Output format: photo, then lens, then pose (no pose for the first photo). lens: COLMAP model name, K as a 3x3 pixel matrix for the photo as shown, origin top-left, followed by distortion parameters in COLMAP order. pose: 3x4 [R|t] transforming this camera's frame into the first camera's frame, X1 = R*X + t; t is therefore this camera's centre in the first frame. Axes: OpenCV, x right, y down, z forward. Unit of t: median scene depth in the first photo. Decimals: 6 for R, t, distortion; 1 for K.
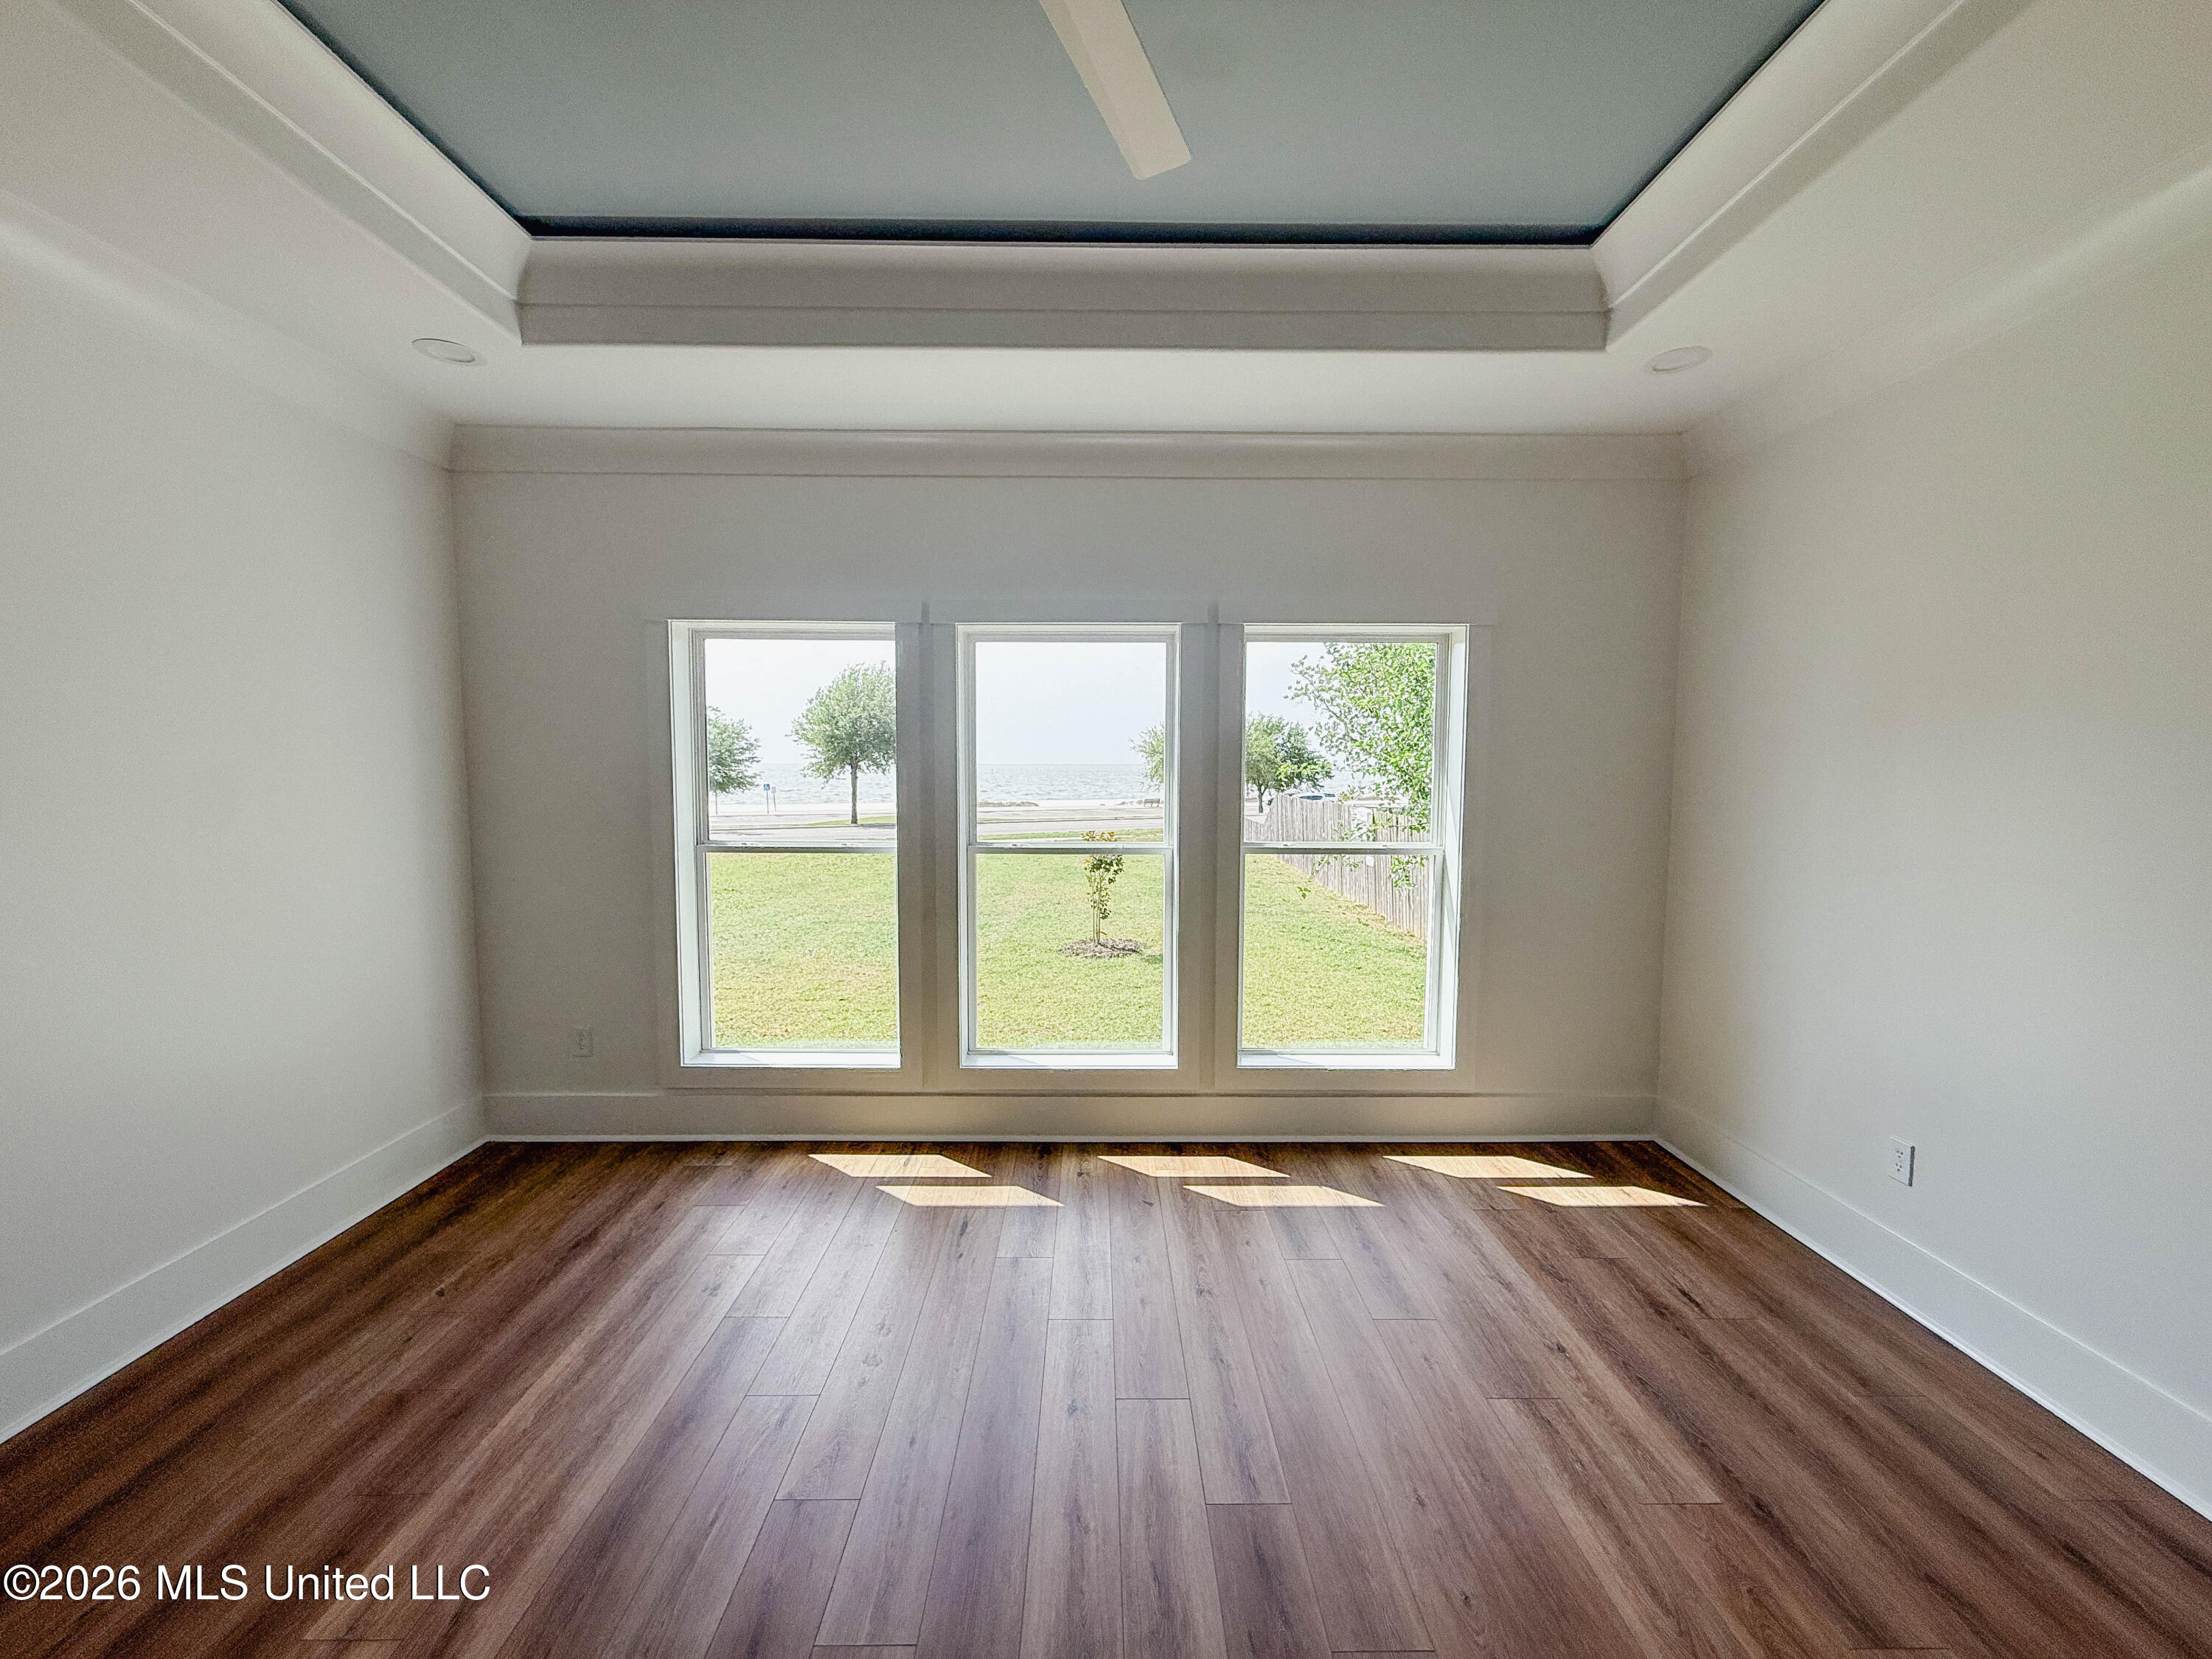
lens RADIAL K [[880.2, 0, 1092.8], [0, 880.2, 830.4], [0, 0, 1]] dist [0.001273, -0.000326]
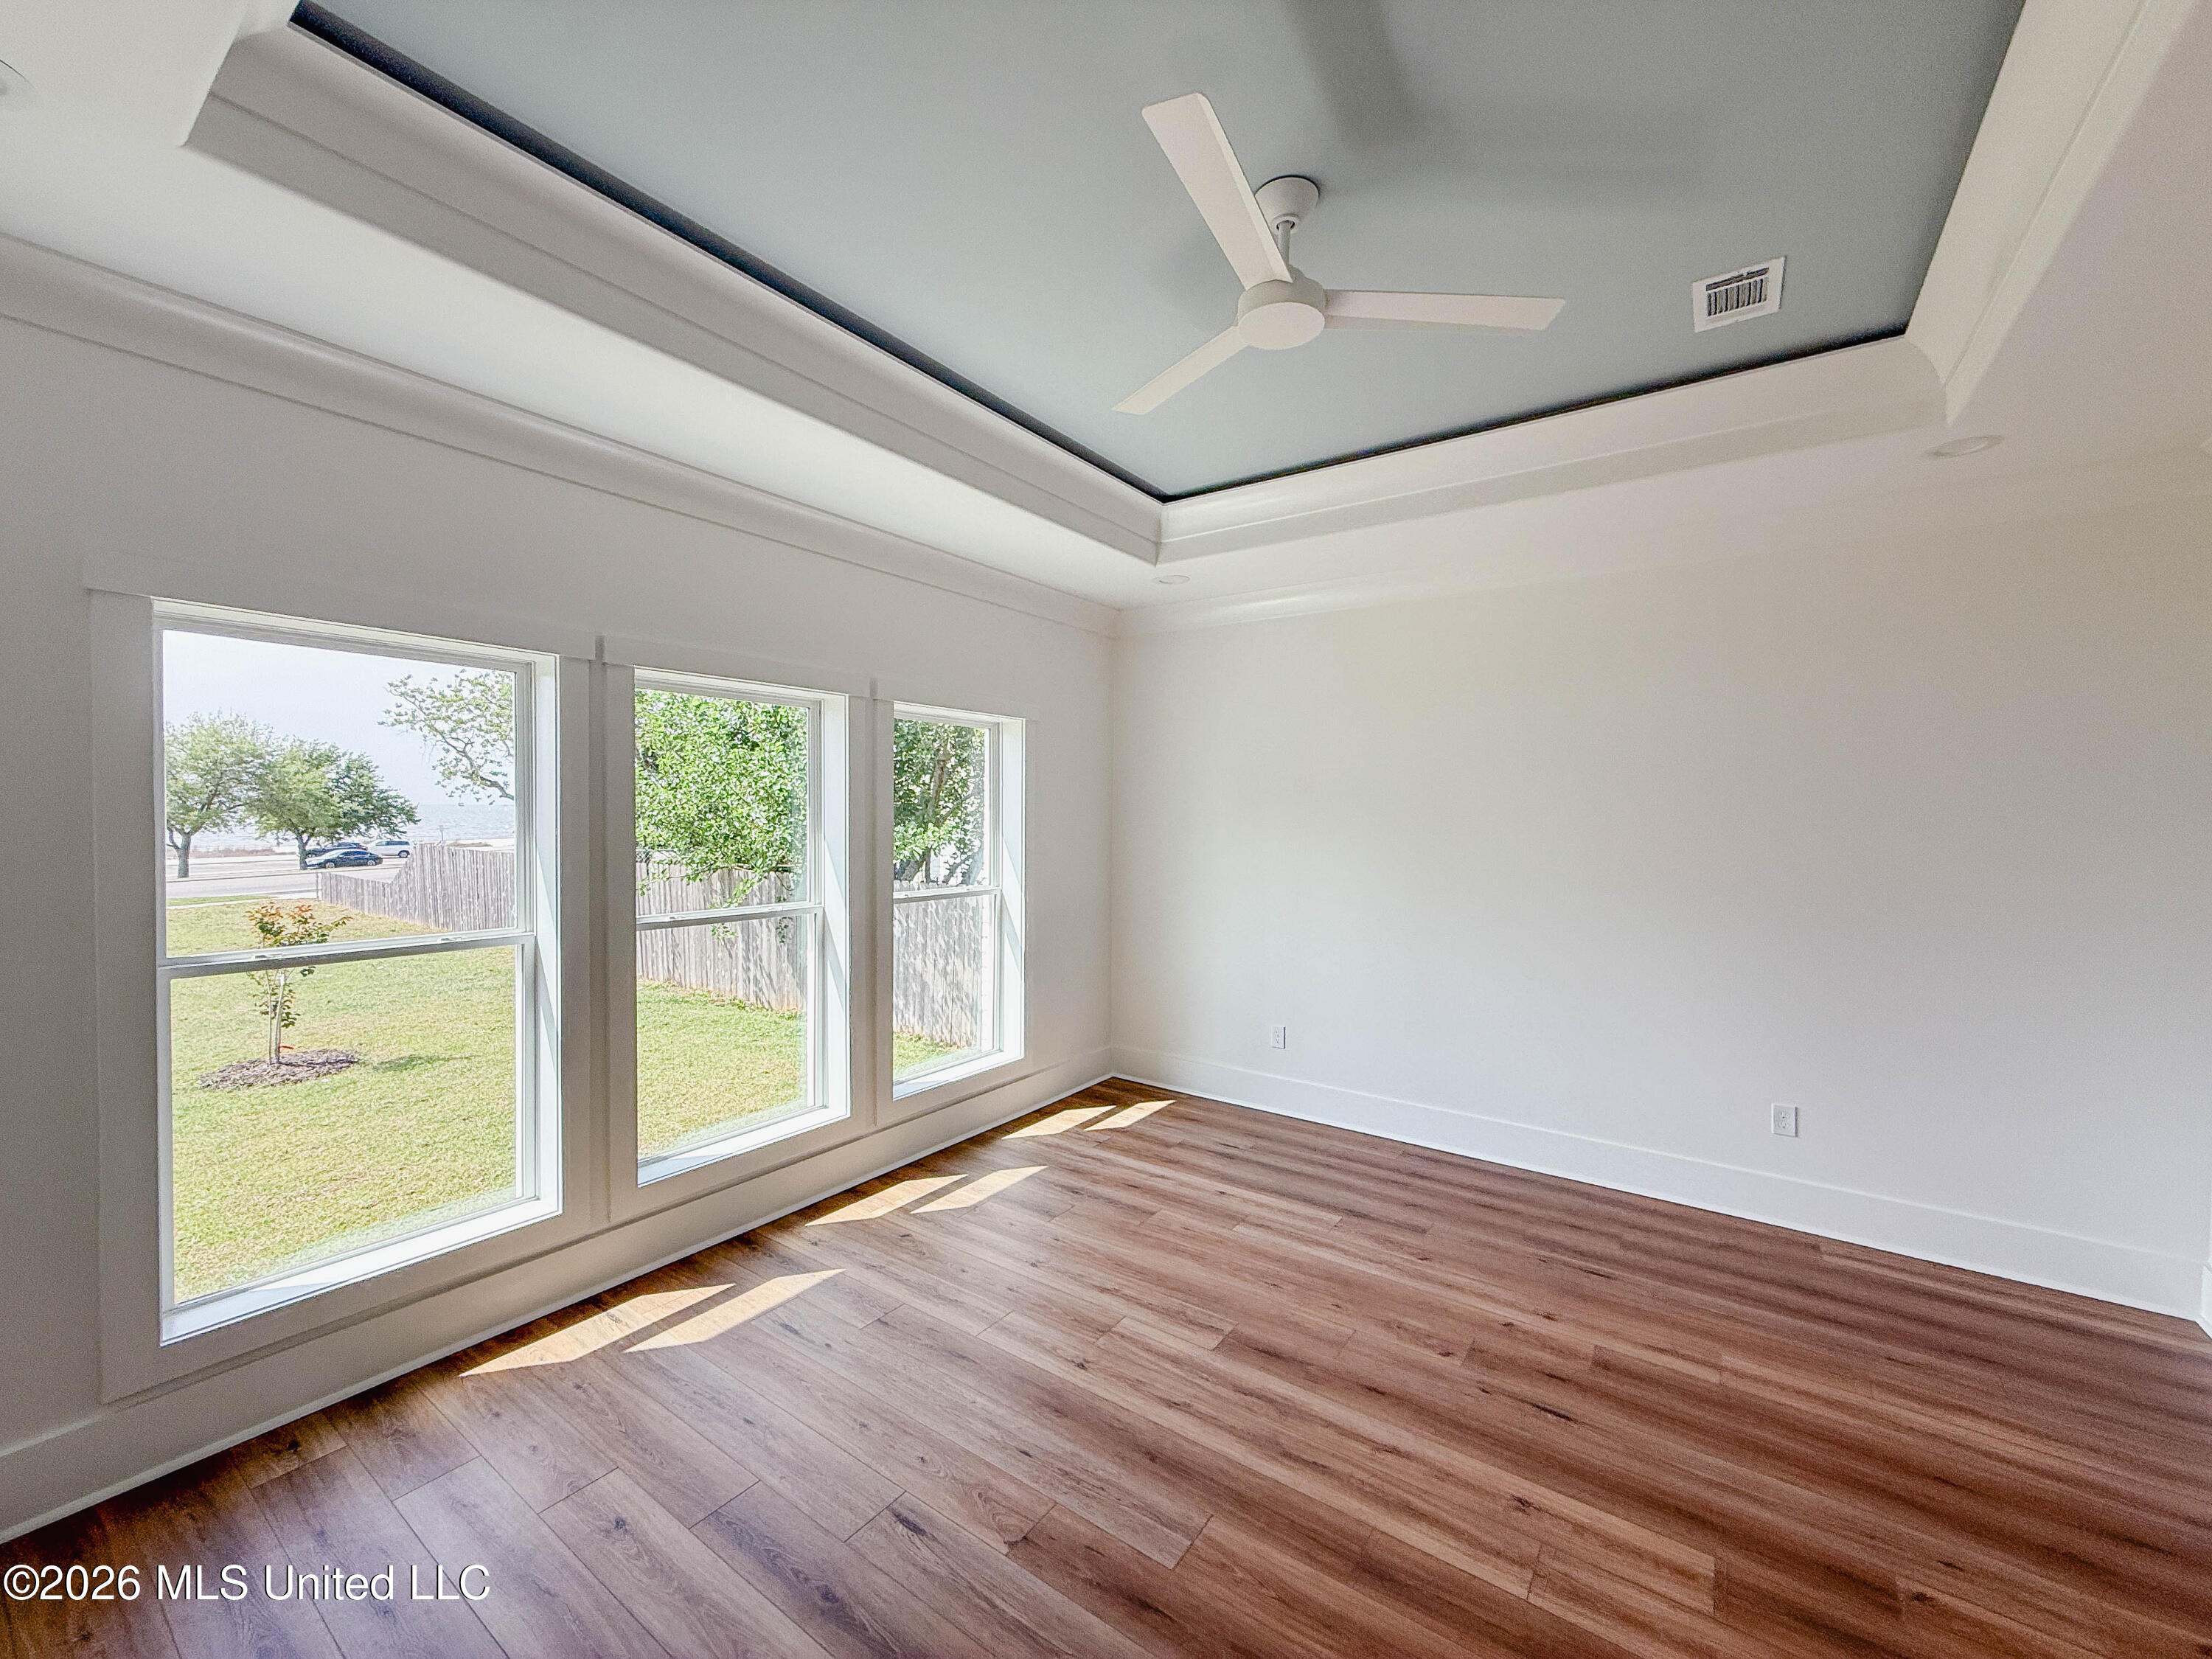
lens RADIAL K [[880.2, 0, 1087.9], [0, 880.2, 830.7], [0, 0, 1]] dist [0.001273, -0.000326]
pose [[0.593780, -0.015322, 0.804482, -0.597990], [0.053482, 0.998359, -0.020460, -0.032752], [-0.802848, 0.055174, 0.593625, 0.140609]]
